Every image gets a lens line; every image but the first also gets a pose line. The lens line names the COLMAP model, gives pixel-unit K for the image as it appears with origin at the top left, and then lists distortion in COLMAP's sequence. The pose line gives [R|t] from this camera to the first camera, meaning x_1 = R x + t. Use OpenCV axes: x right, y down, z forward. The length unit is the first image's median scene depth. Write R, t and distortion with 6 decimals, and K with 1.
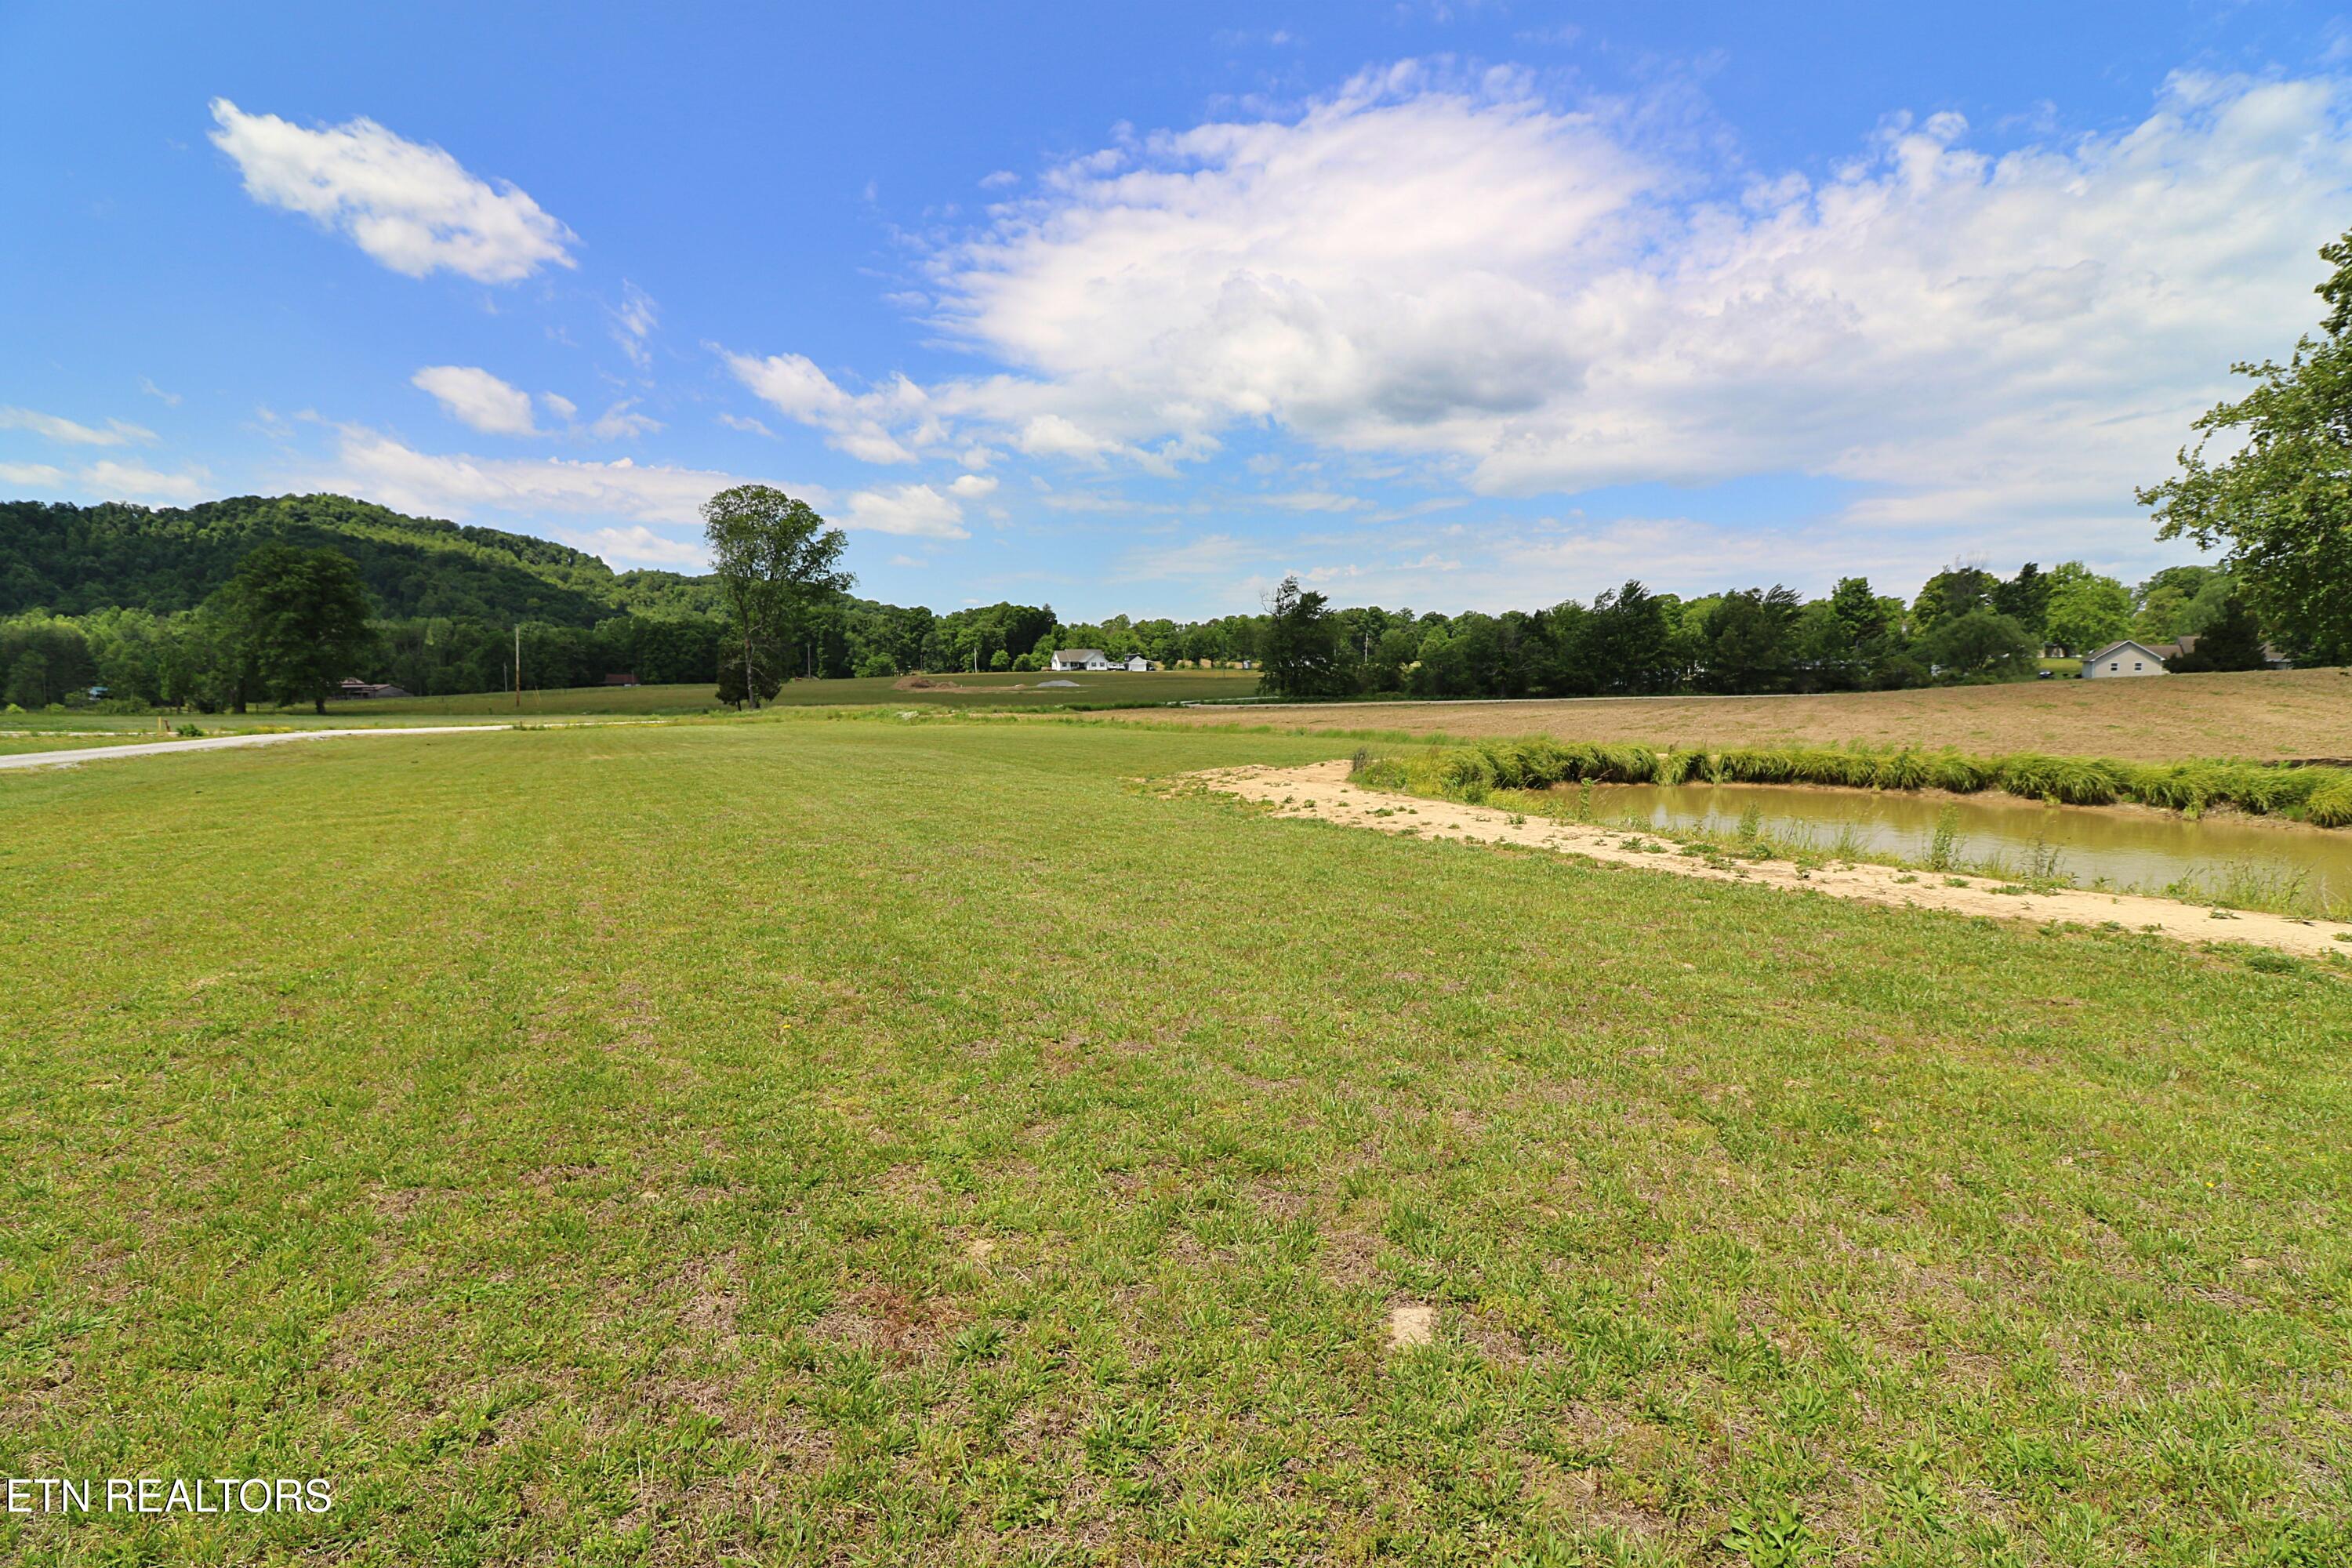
lens RADIAL K [[1077.3, 0, 1177.8], [0, 1077.3, 773.3], [0, 0, 1]] dist [-0.010390, -0.007670]
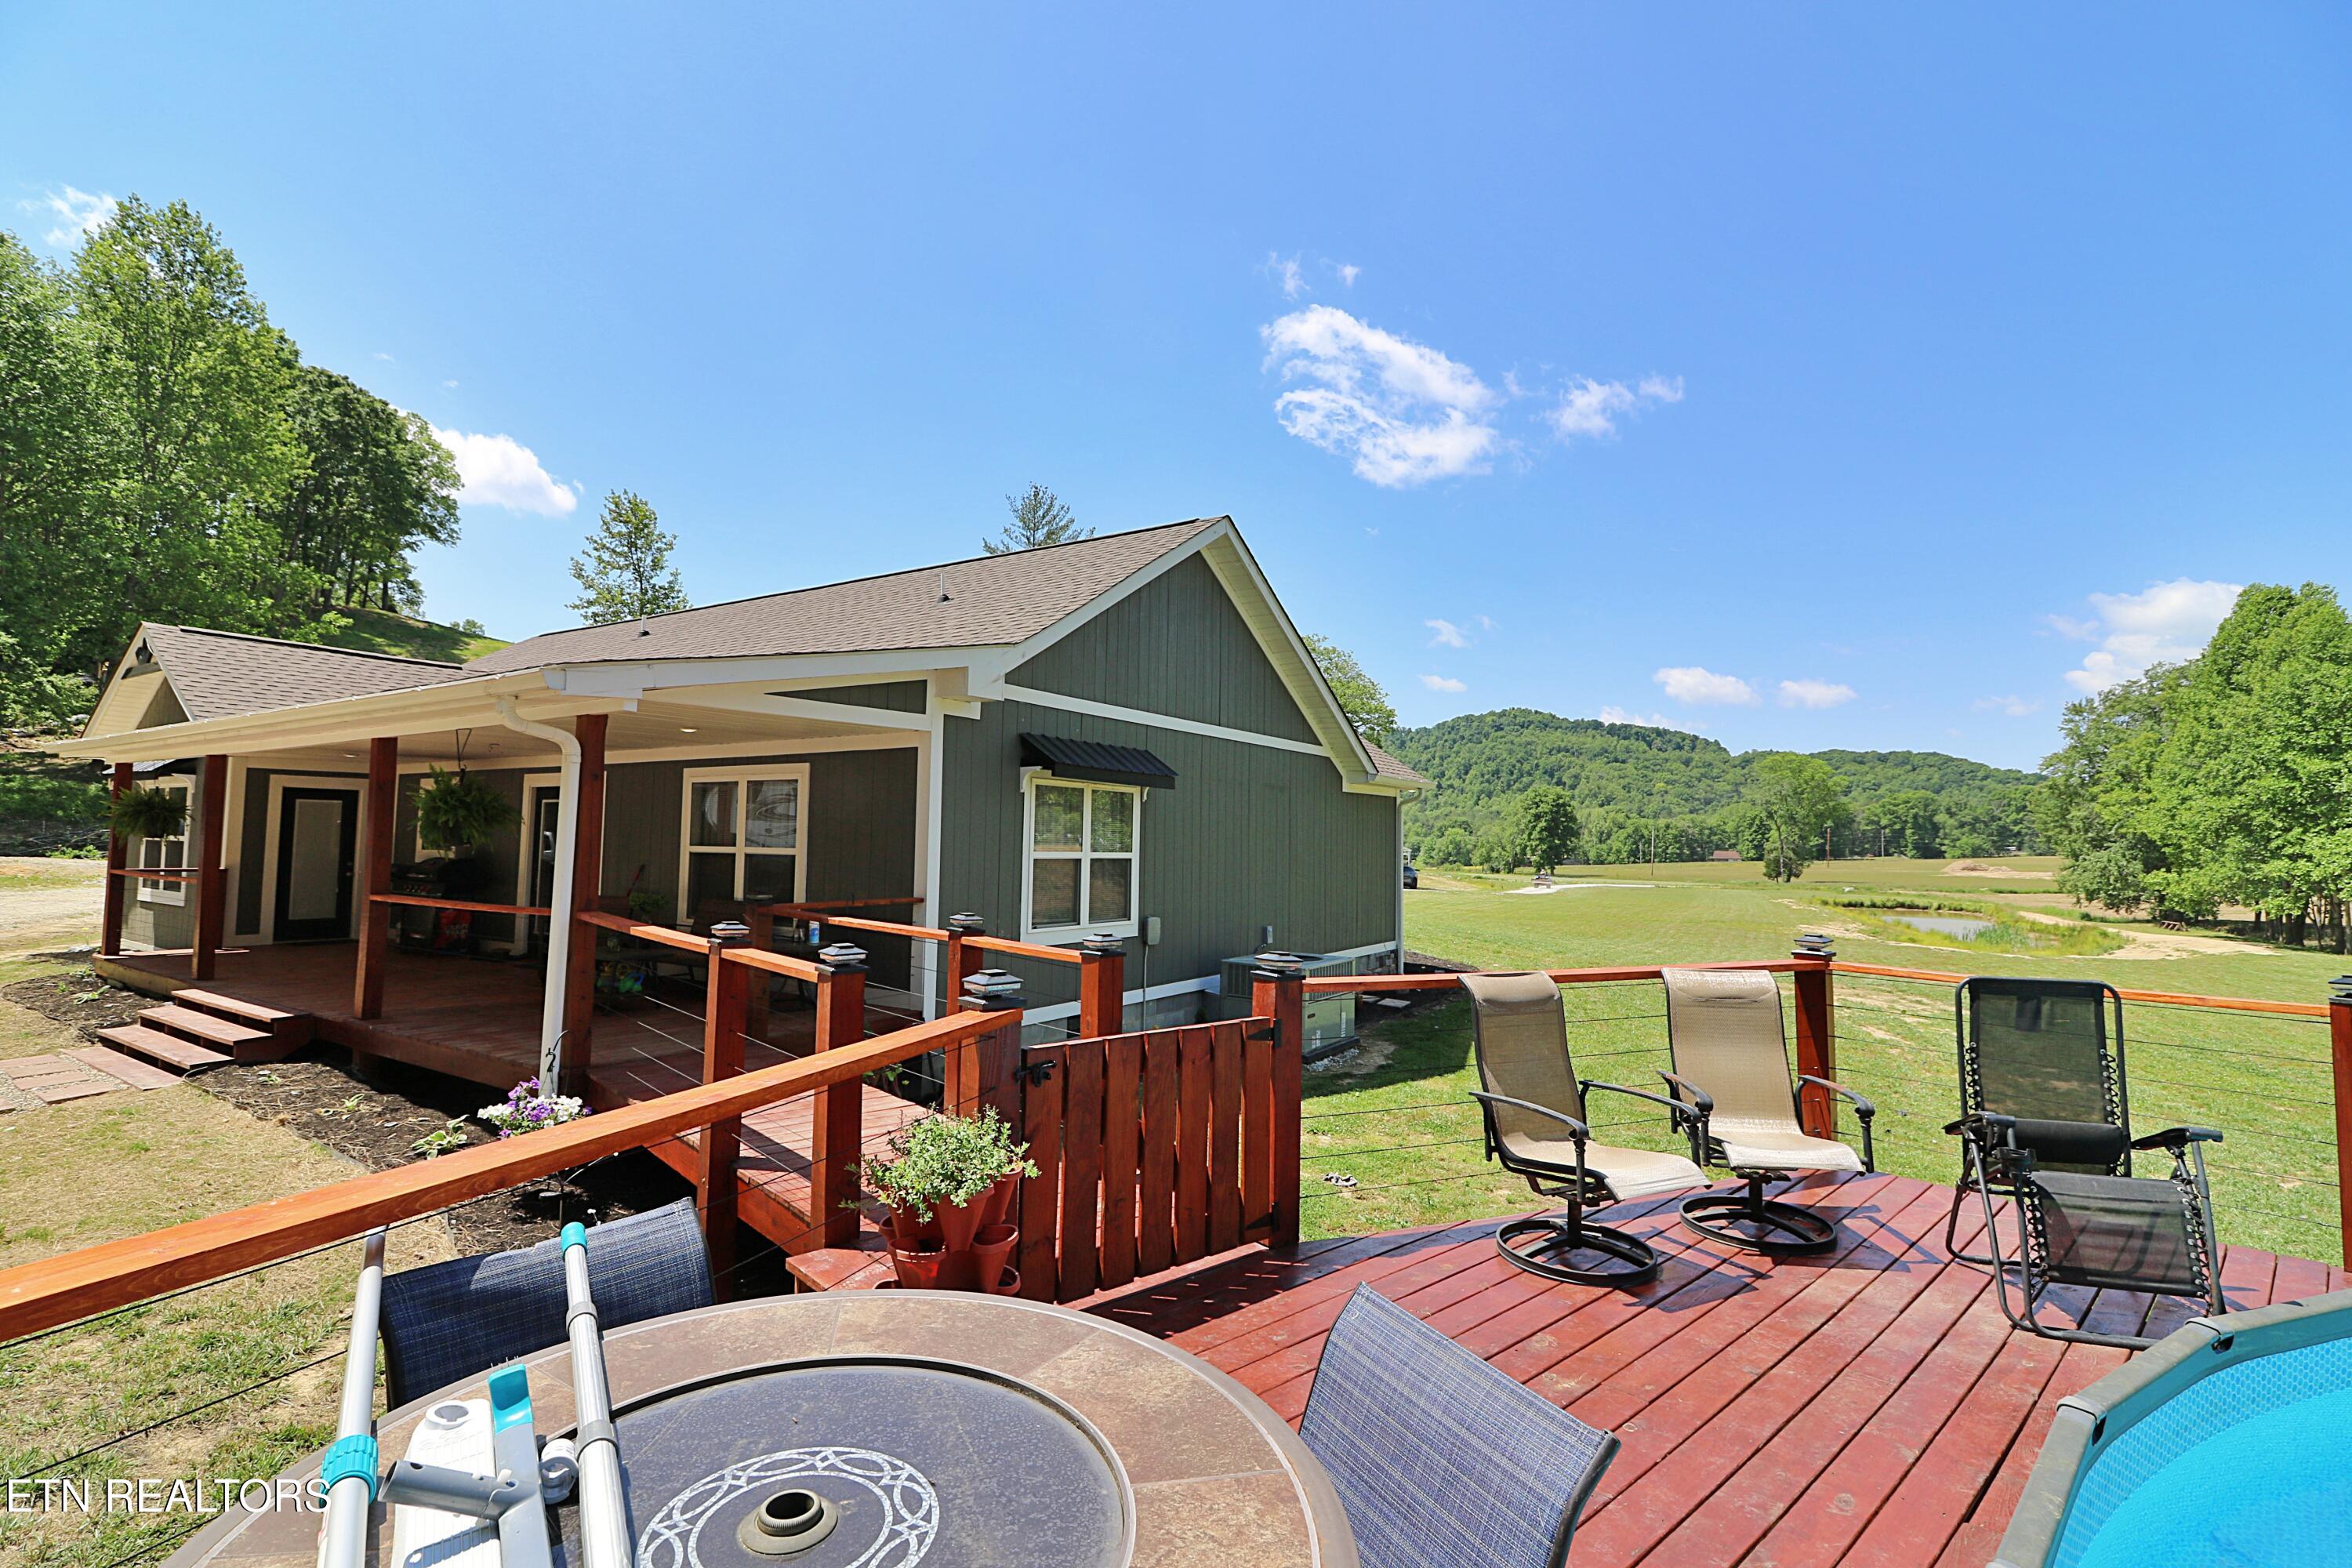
lens RADIAL K [[1077.3, 0, 1168.1], [0, 1077.3, 773.7], [0, 0, 1]] dist [-0.010390, -0.007670]
pose [[0.568689, -0.040701, -0.821545, 0.128942], [-0.087996, 0.990033, -0.109960, 0.011854], [0.817832, 0.134826, 0.559440, -0.218389]]
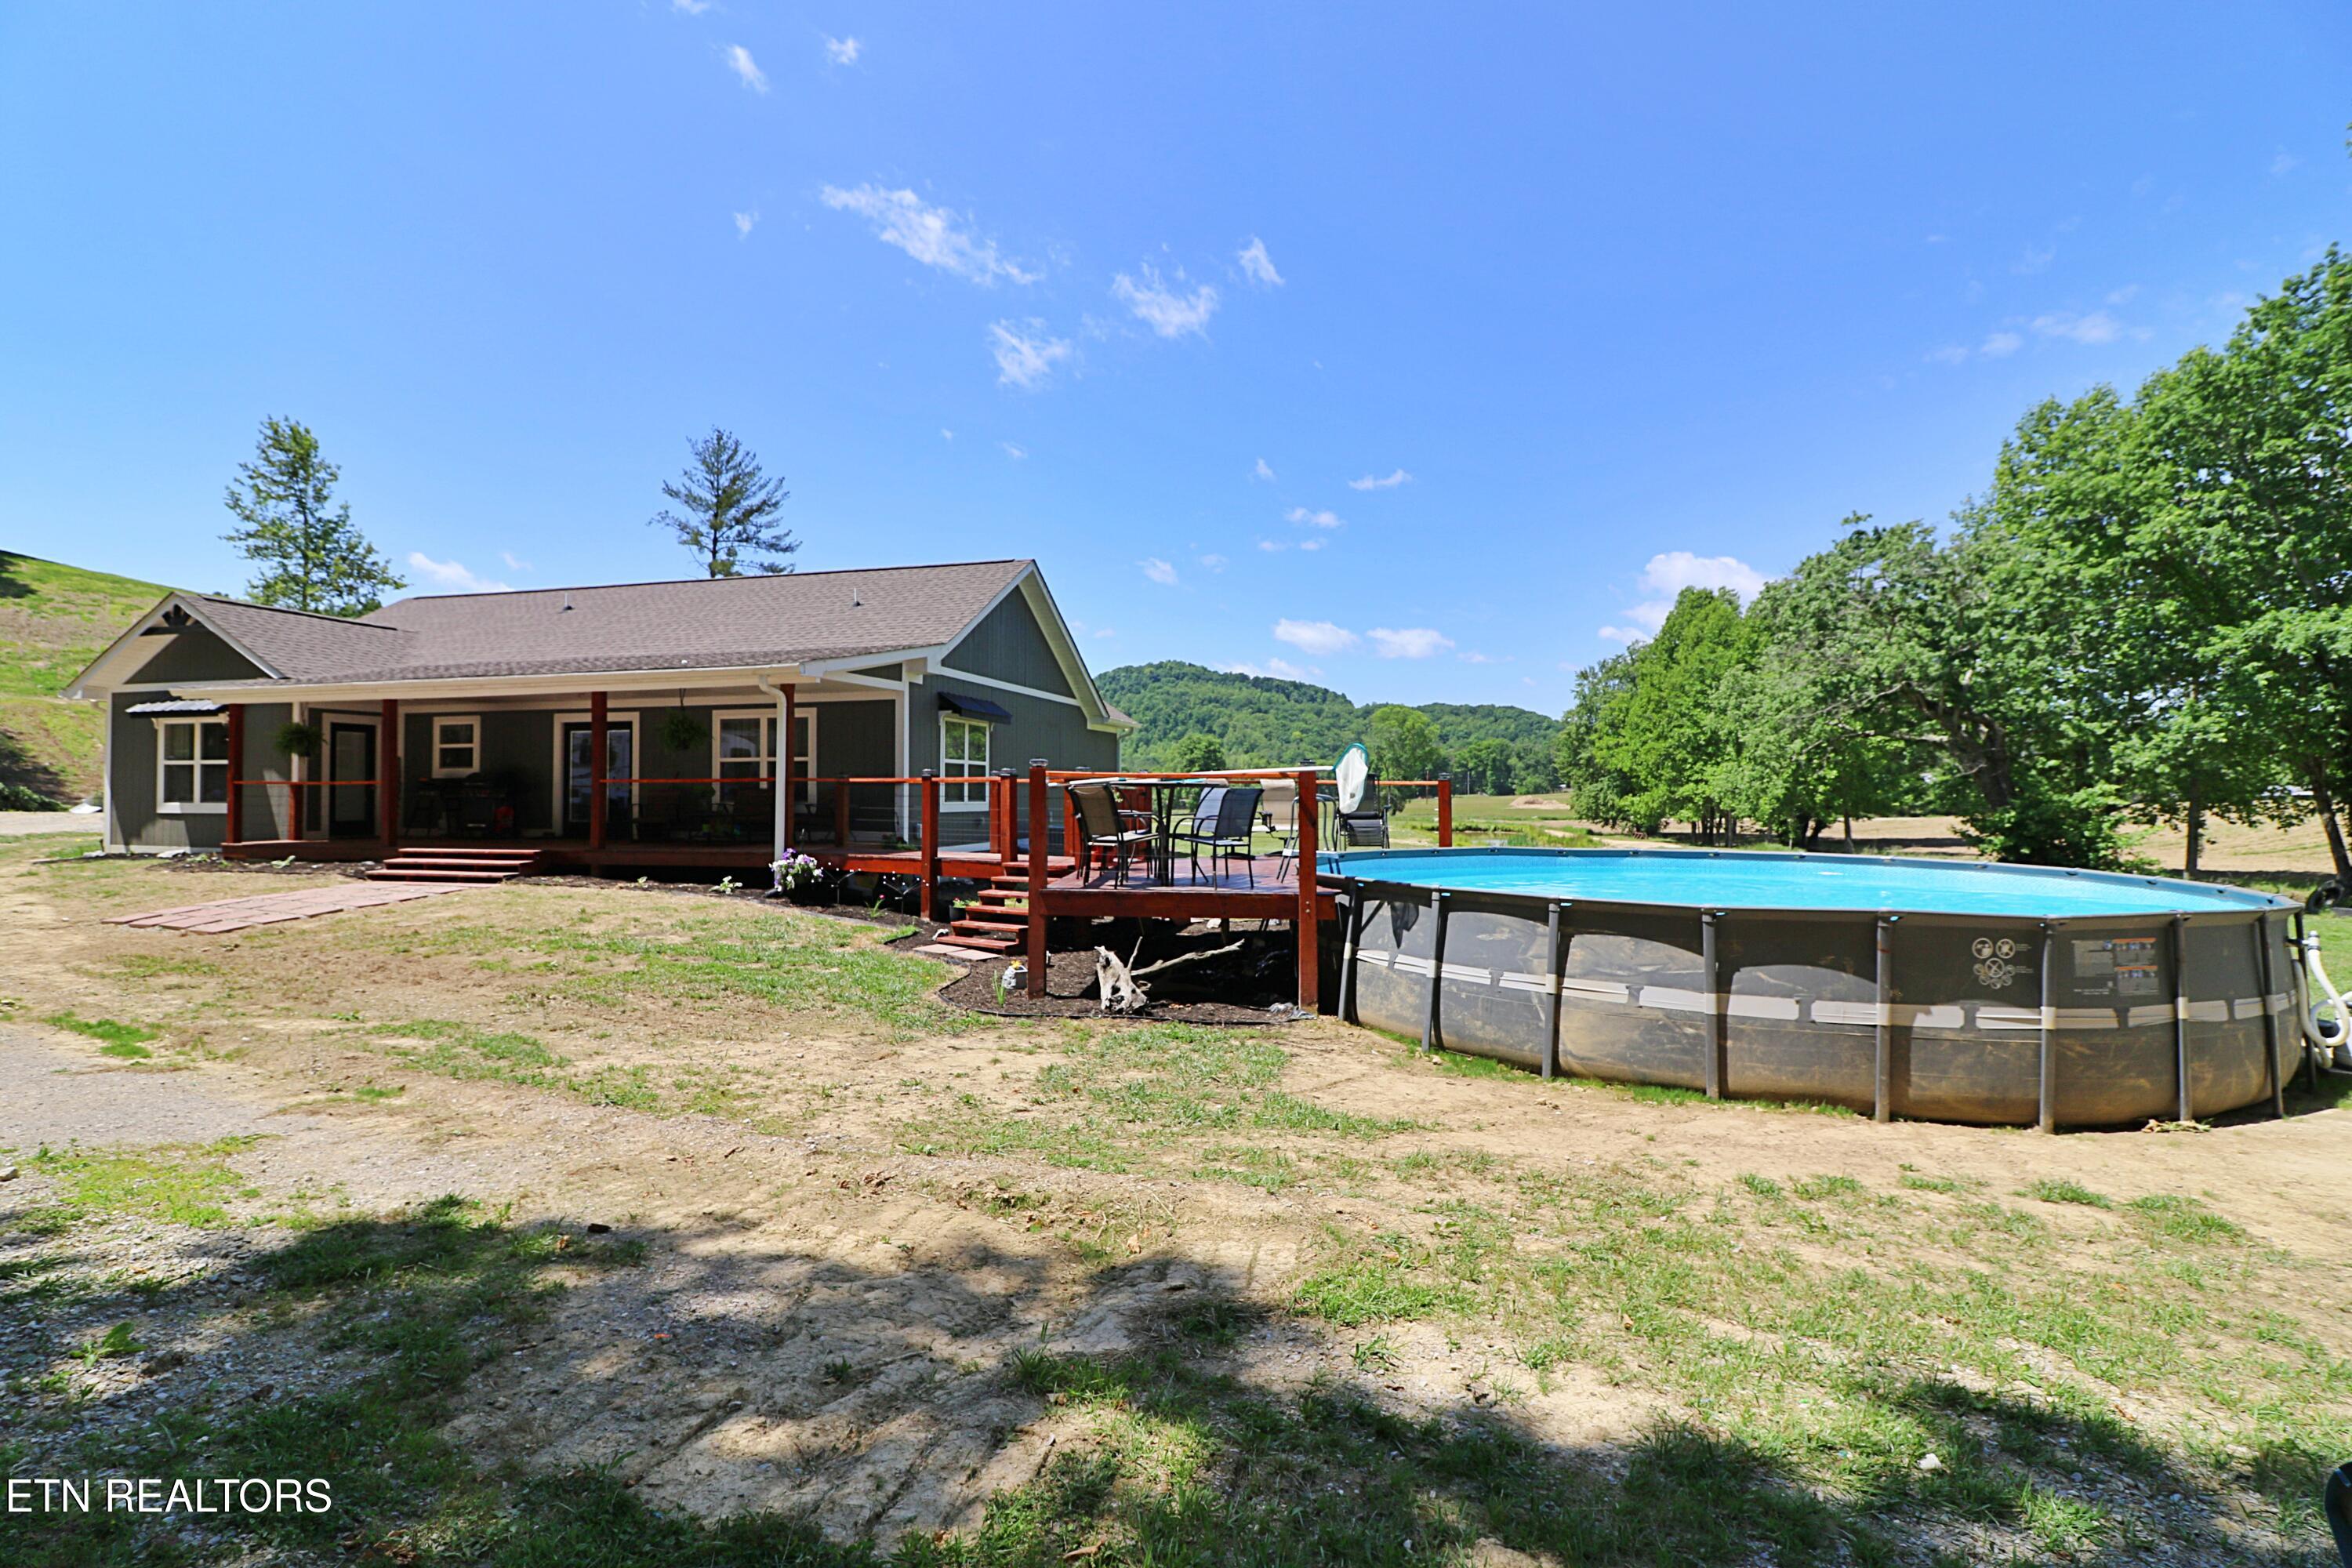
lens RADIAL K [[1077.3, 0, 1180.7], [0, 1077.3, 783.3], [0, 0, 1]] dist [-0.010390, -0.007670]
pose [[0.799595, -0.003201, -0.600530, 0.142294], [-0.053501, 0.995630, -0.076542, 0.015391], [0.598151, 0.093332, 0.795930, -0.238011]]
